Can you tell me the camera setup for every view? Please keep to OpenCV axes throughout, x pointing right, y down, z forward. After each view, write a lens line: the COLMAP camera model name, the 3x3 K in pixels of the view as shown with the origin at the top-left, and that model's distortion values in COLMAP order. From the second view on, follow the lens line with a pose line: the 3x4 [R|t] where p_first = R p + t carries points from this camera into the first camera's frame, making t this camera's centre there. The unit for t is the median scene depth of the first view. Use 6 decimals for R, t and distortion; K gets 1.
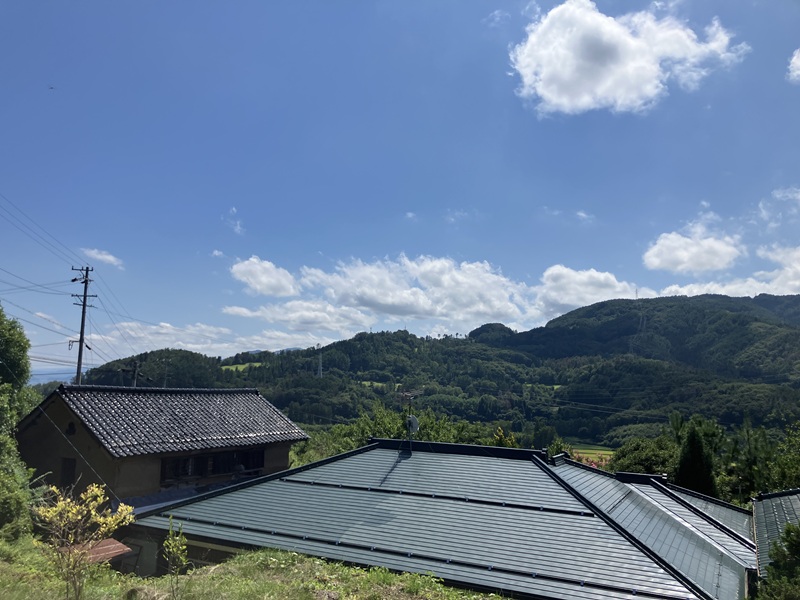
lens RADIAL K [[632.8, 0, 400.0], [0, 632.8, 300.0], [0, 0, 1]] dist [0.002104, 0.000077]
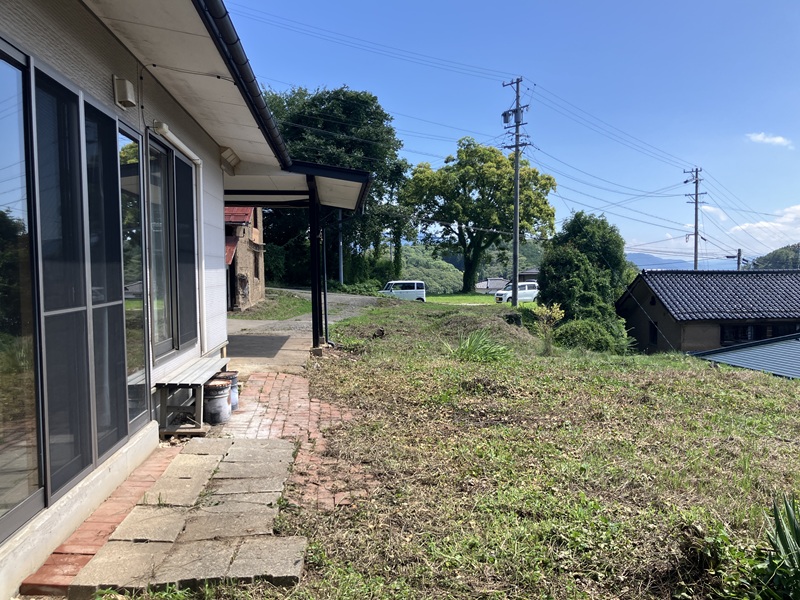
lens RADIAL K [[666.6, 0, 396.2], [0, 666.6, 304.7], [0, 0, 1]] dist [0.014433, -0.004523]
pose [[0.548734, 0.002359, -0.835993, 0.217044], [0.142437, 0.985111, 0.096273, -0.003511], [0.823773, -0.171905, 0.540228, -0.136239]]
